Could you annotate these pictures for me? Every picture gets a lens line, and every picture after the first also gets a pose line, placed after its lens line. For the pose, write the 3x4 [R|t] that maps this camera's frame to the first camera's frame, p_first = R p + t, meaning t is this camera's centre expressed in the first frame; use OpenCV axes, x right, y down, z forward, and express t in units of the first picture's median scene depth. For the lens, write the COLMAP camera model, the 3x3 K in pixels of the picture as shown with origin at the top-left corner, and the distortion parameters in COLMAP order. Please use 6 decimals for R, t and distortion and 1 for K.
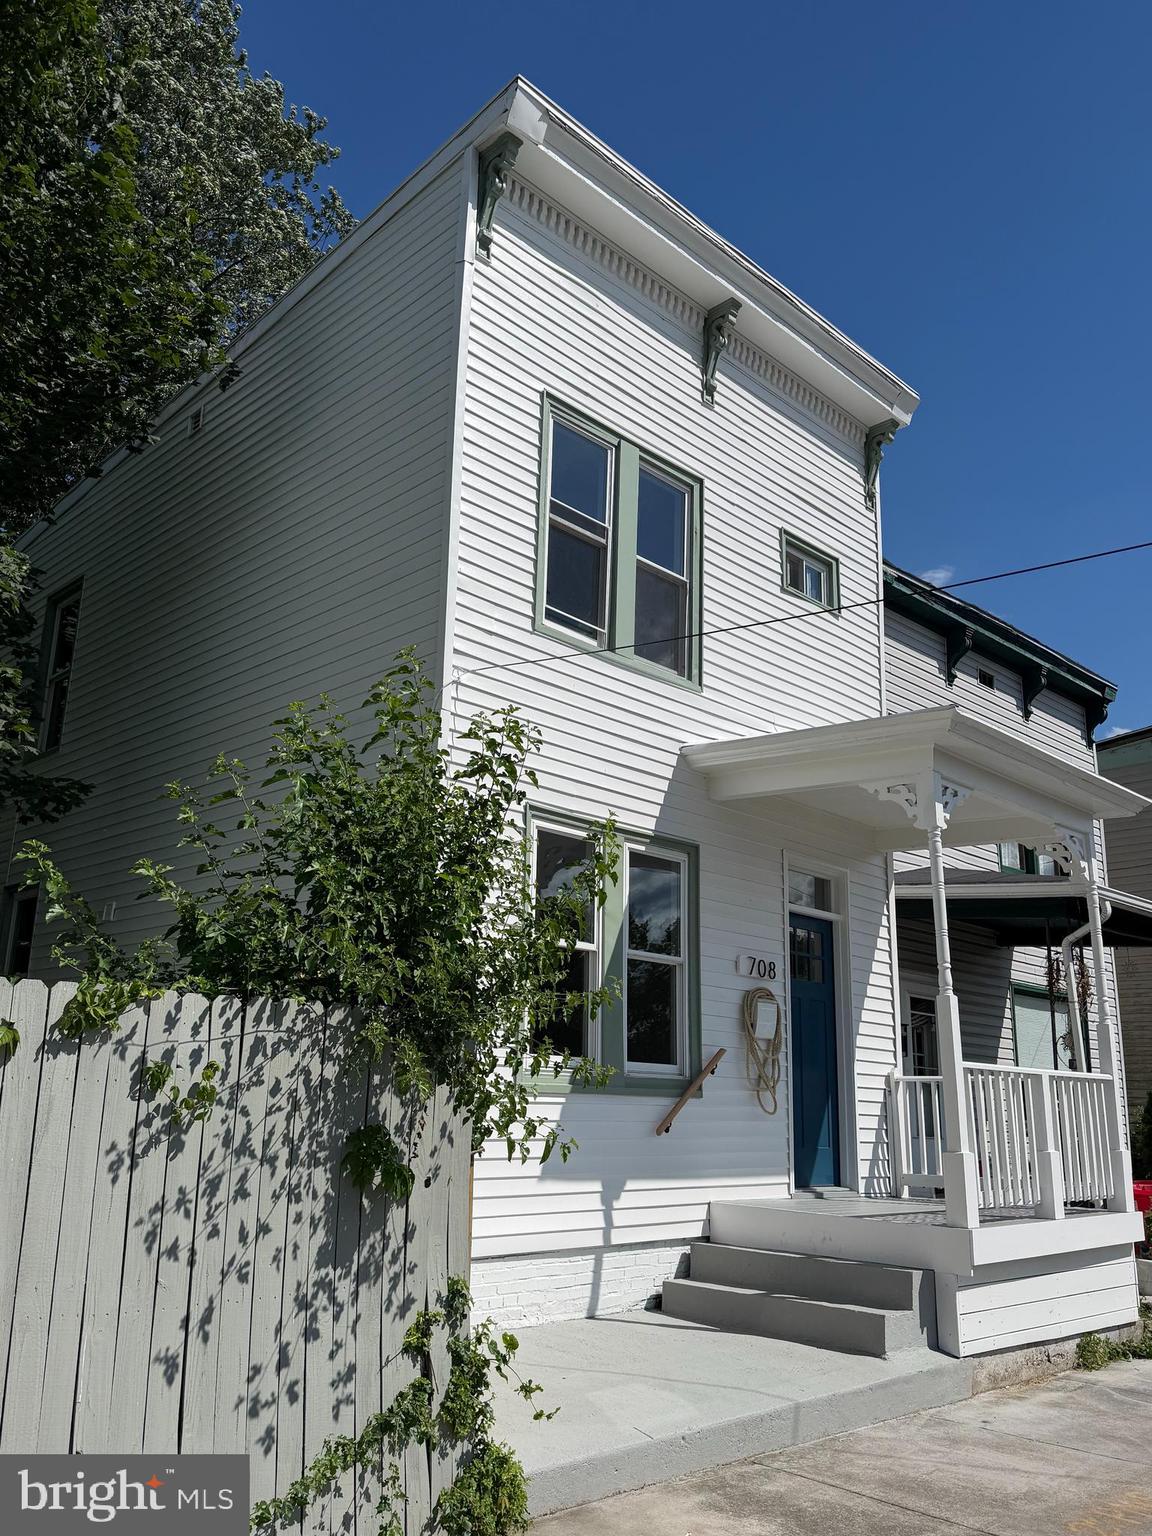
lens RADIAL K [[1231.4, 0, 574.6], [0, 1231.4, 766.5], [0, 0, 1]] dist [0.048342, -0.000610]
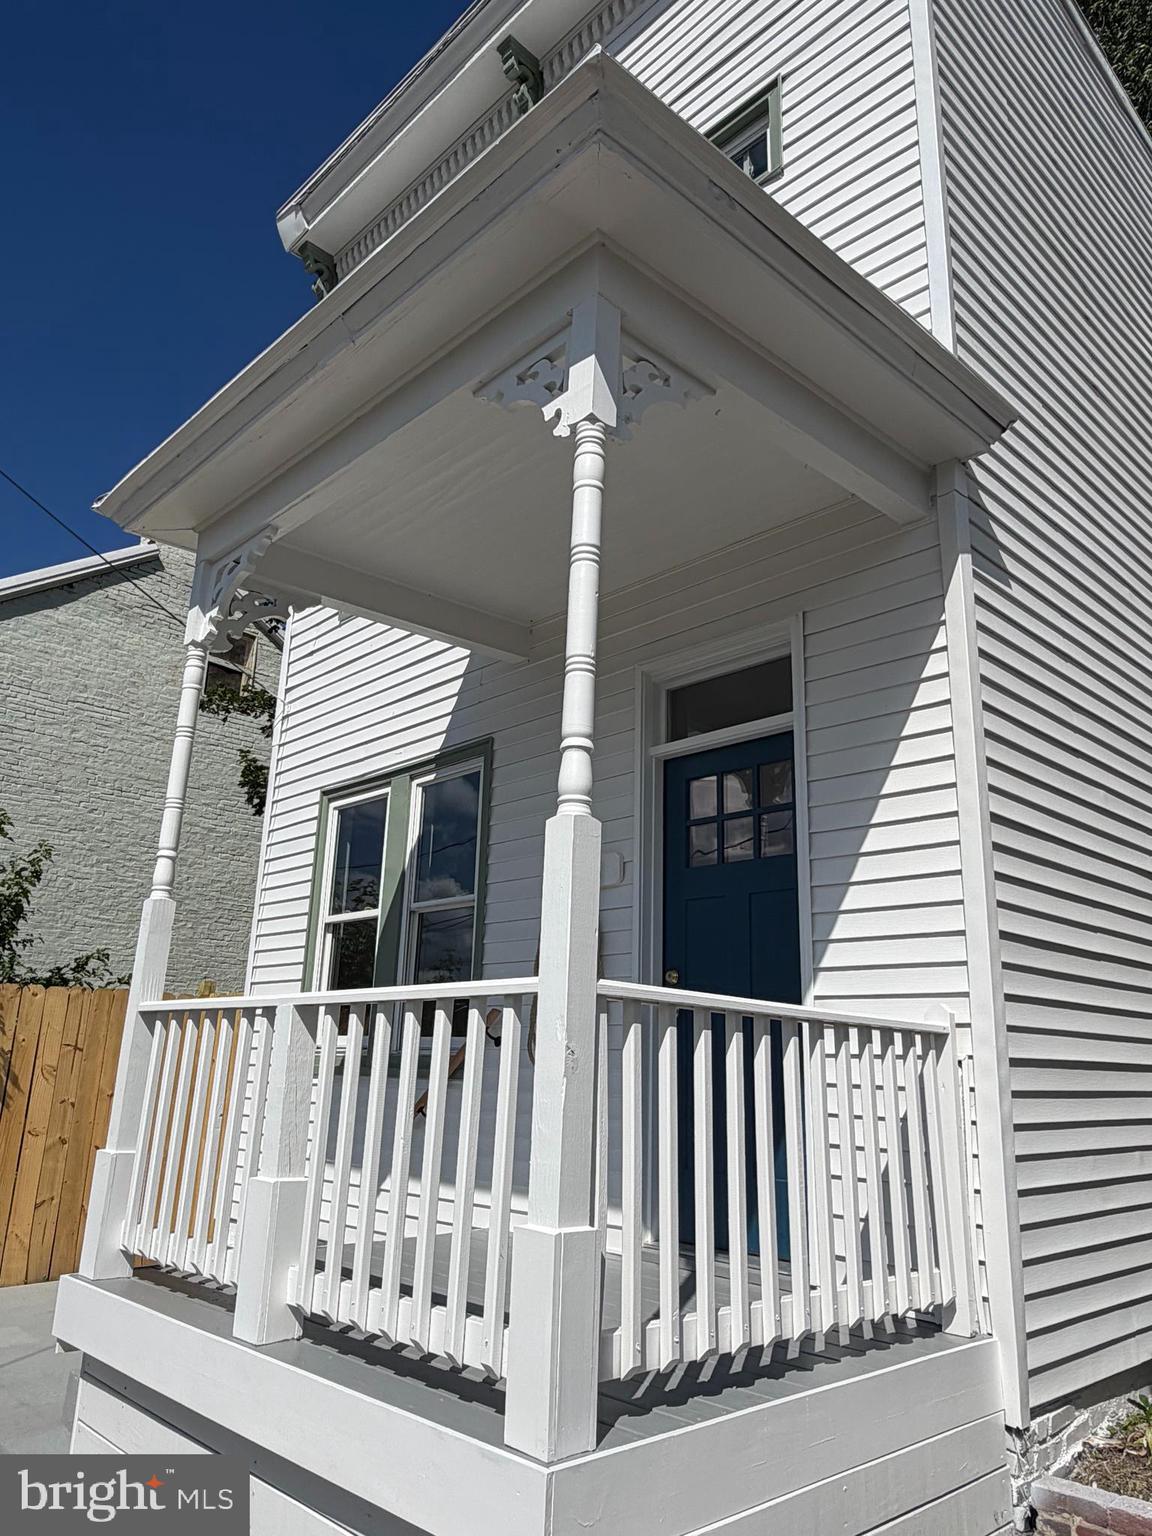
lens RADIAL K [[1074.7, 0, 578.7], [0, 1074.7, 765.9], [0, 0, 1]] dist [-0.006033, -0.002336]
pose [[-0.024153, -0.295613, -0.955002, 0.824834], [0.242762, 0.924954, -0.292451, 0.326405], [0.969785, -0.238901, 0.049423, 1.175521]]
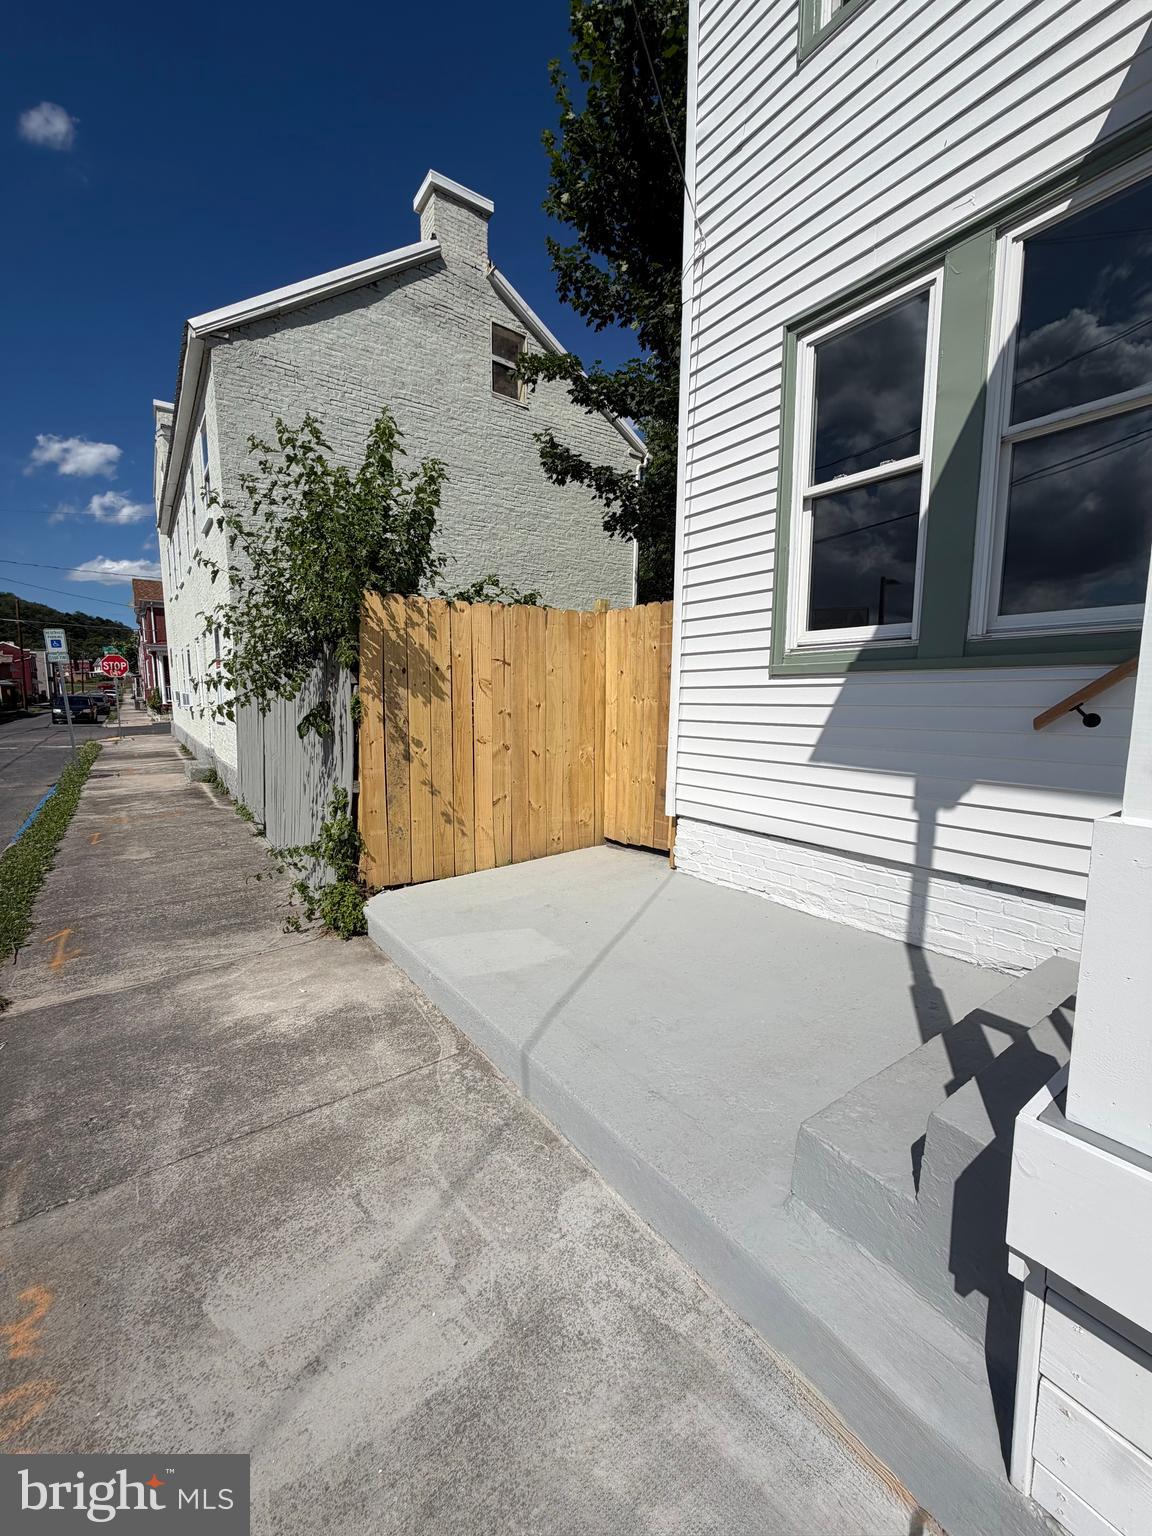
lens RADIAL K [[618.8, 0, 575.5], [0, 618.8, 764.2], [0, 0, 1]] dist [-0.000052, 0.000831]
pose [[-0.170524, 0.089730, -0.981259, 0.412123], [0.261672, 0.964212, 0.042697, 0.254789], [0.949973, -0.249487, -0.187901, 0.878185]]
